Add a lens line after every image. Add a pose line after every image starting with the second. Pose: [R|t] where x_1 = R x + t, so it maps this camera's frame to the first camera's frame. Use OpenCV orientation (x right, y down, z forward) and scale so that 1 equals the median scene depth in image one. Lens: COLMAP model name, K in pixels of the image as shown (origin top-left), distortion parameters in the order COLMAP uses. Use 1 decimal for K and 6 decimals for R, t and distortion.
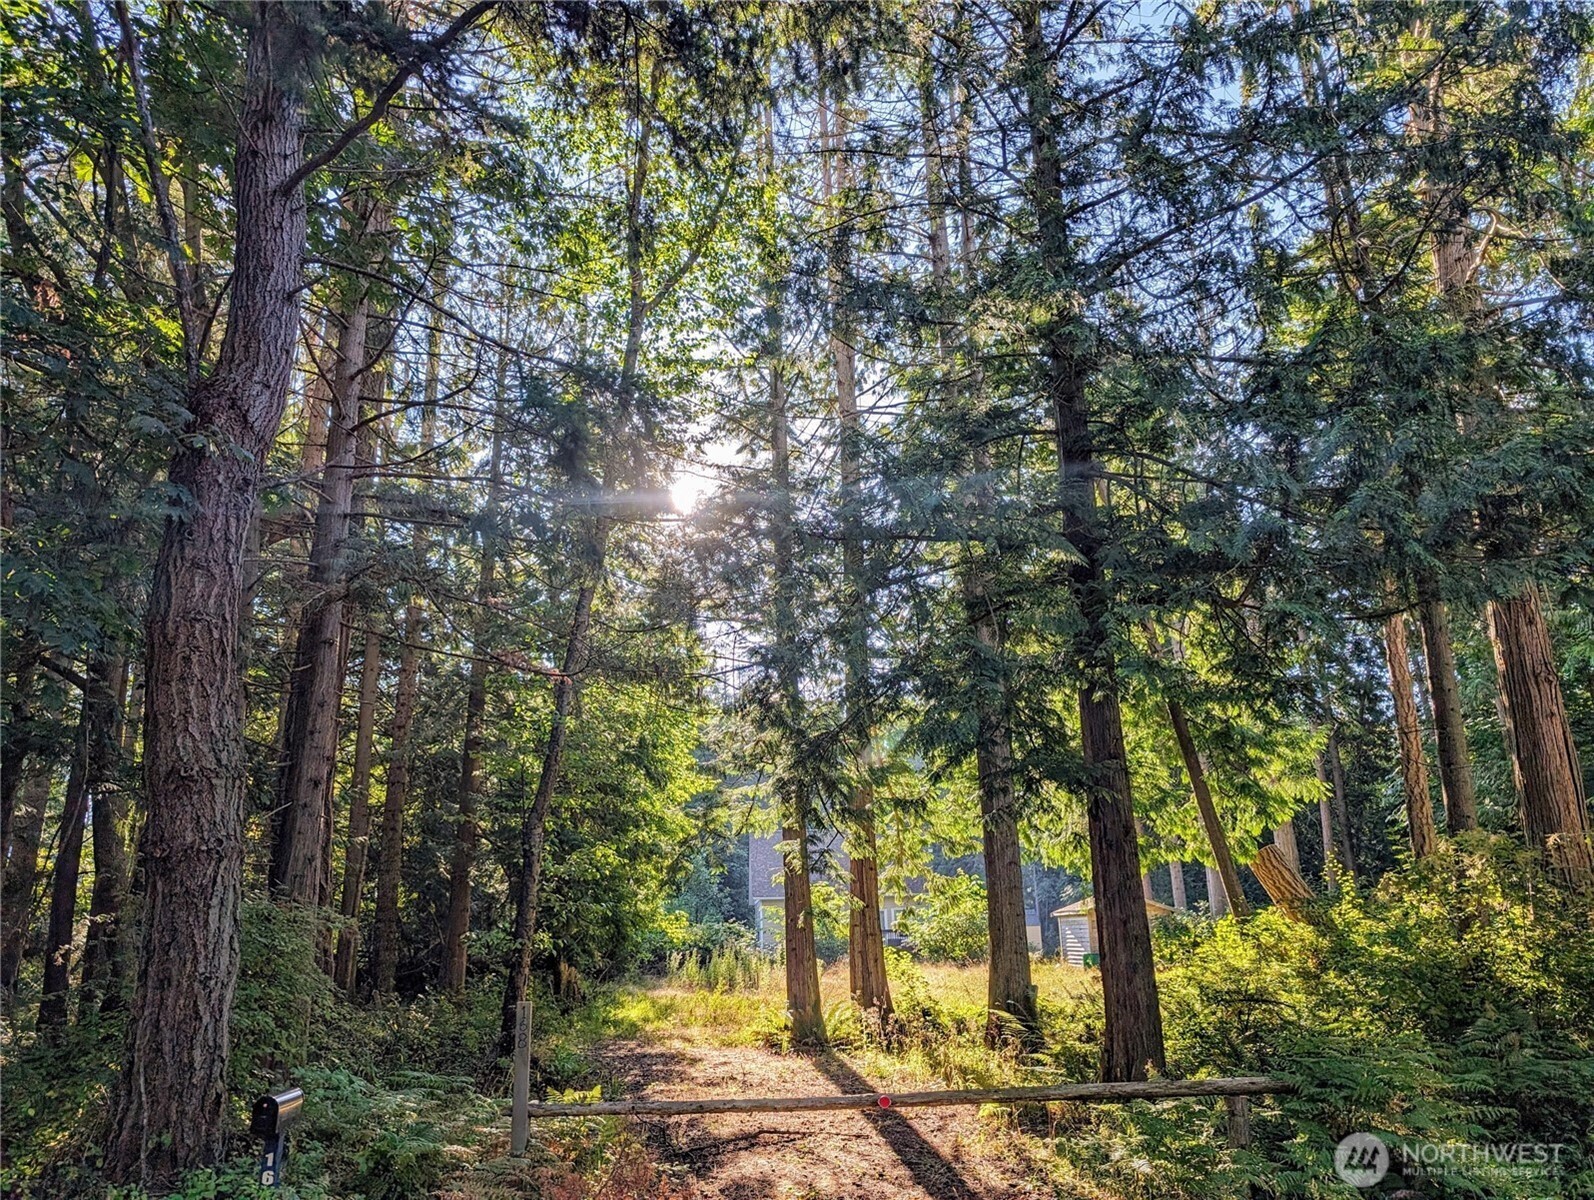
lens RADIAL K [[1167.9, 0, 760.6], [0, 1167.9, 619.1], [0, 0, 1]] dist [0.018971, -0.024573]
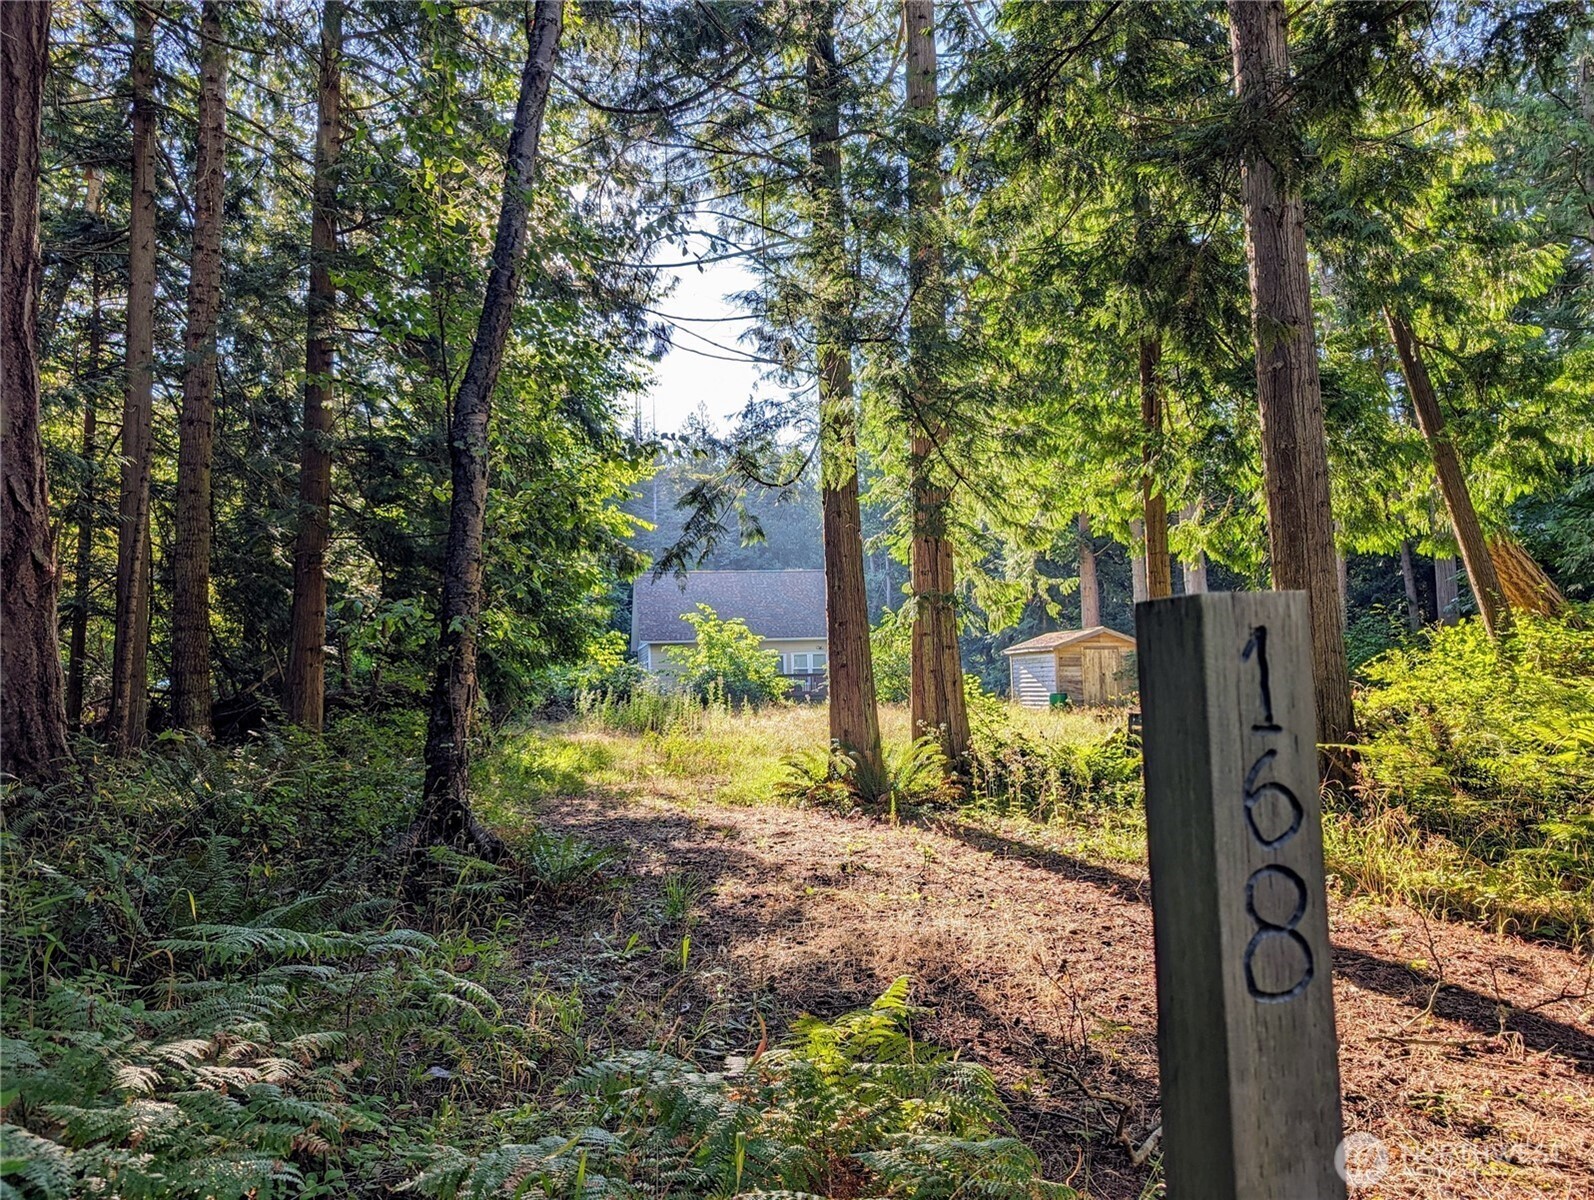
lens RADIAL K [[1167.9, 0, 803.0], [0, 1167.9, 625.9], [0, 0, 1]] dist [0.018971, -0.024573]
pose [[0.986114, 0.005353, 0.165983, -0.094629], [-0.039447, 0.978425, 0.202802, 0.112143], [-0.161316, -0.206533, 0.965050, 0.324738]]
